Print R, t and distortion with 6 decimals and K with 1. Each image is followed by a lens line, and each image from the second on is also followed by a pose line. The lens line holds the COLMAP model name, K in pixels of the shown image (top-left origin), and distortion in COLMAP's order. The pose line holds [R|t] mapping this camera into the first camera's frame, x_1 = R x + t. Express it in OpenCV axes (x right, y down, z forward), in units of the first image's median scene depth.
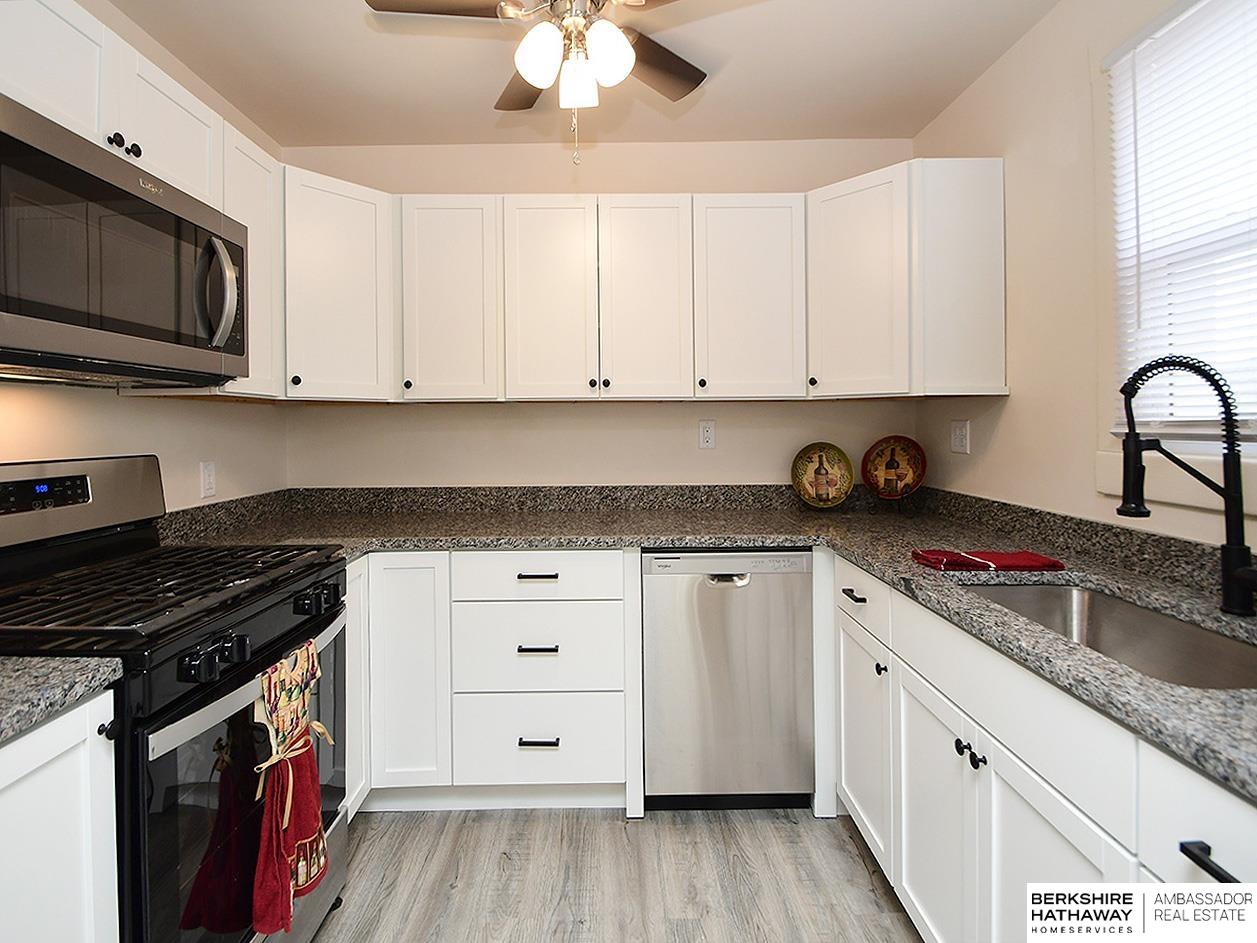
lens RADIAL K [[557.0, 0, 619.4], [0, 557.0, 436.6], [0, 0, 1]] dist [-0.002615, -0.008166]
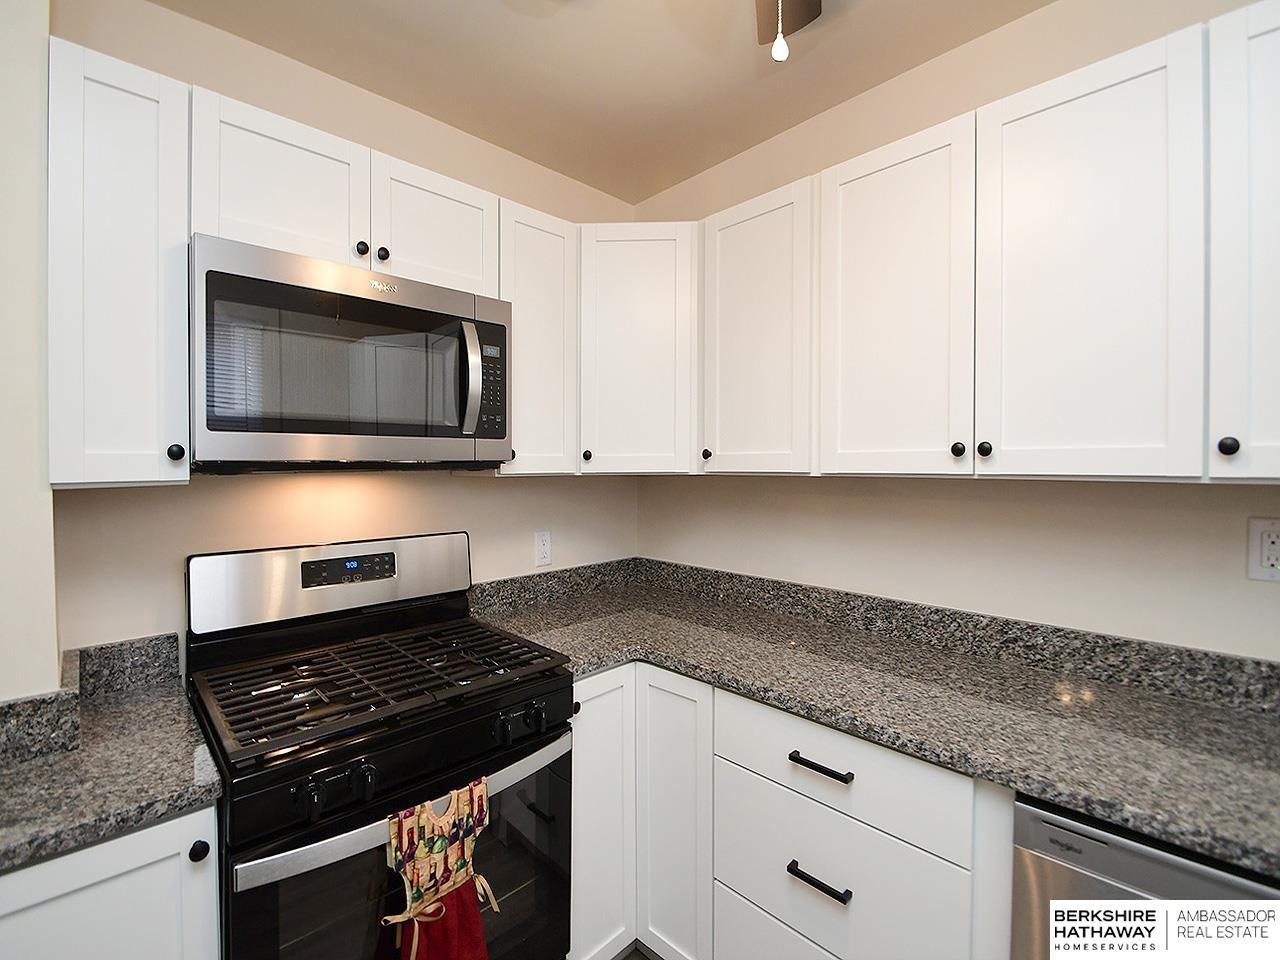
lens RADIAL K [[567.1, 0, 644.3], [0, 567.1, 478.6], [0, 0, 1]] dist [-0.002615, -0.008166]
pose [[0.692195, 0.023170, -0.721338, 0.205702], [-0.013964, 0.999727, 0.018713, -0.100380], [0.721575, -0.002881, 0.692330, 0.510753]]
